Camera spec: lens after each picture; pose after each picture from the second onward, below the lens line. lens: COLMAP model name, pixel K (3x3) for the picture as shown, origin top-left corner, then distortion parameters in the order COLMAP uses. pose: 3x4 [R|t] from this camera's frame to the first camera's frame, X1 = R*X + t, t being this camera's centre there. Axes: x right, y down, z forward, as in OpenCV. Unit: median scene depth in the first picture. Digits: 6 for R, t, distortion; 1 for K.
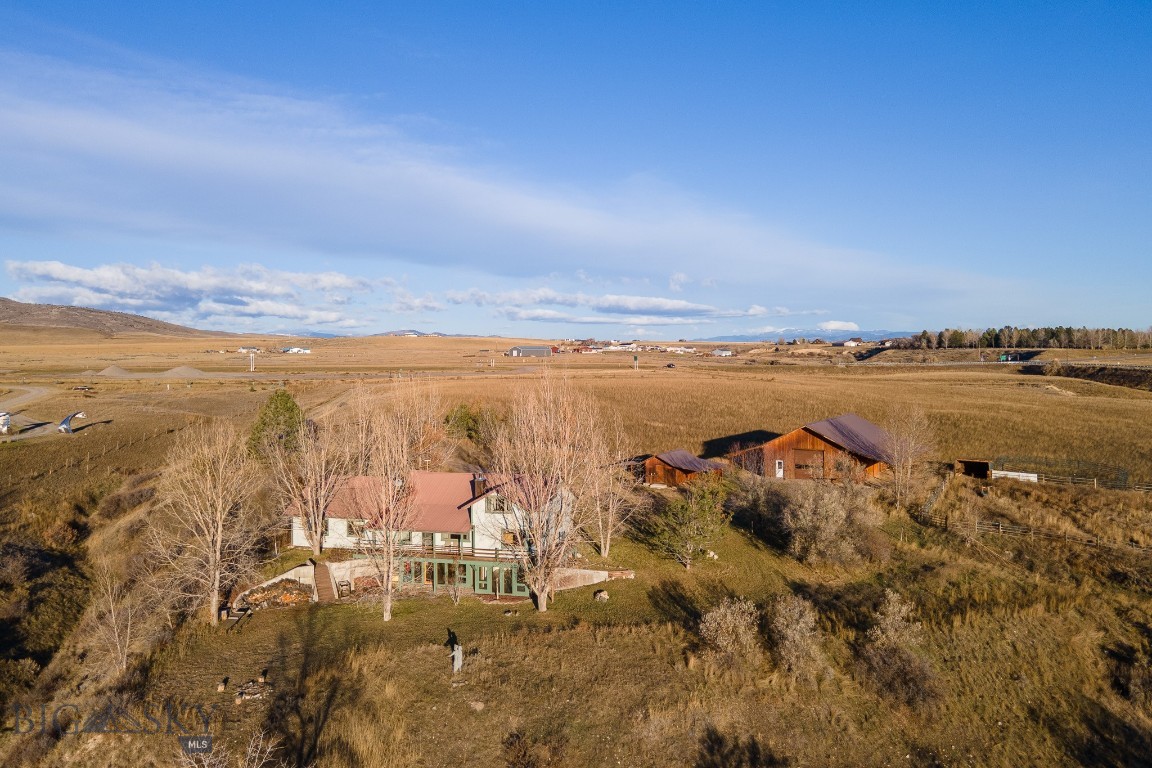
lens RADIAL K [[836.5, 0, 578.8], [0, 836.5, 347.6], [0, 0, 1]] dist [0.006674, 0.070688]
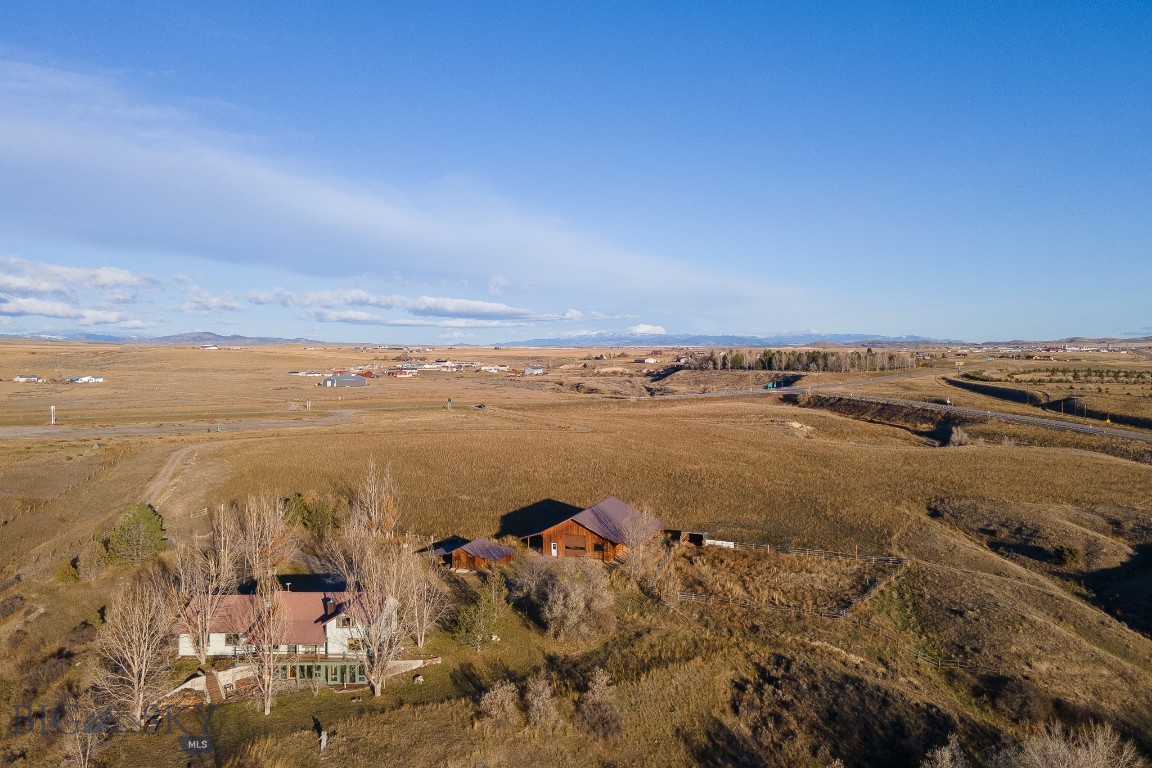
lens RADIAL K [[836.5, 0, 578.8], [0, 836.5, 347.6], [0, 0, 1]] dist [0.006674, 0.070688]
pose [[0.976096, 0.000767, 0.217339, -0.018242], [-0.000477, 0.999999, -0.001387, -0.274559], [-0.217340, 0.001250, 0.976095, -0.486323]]
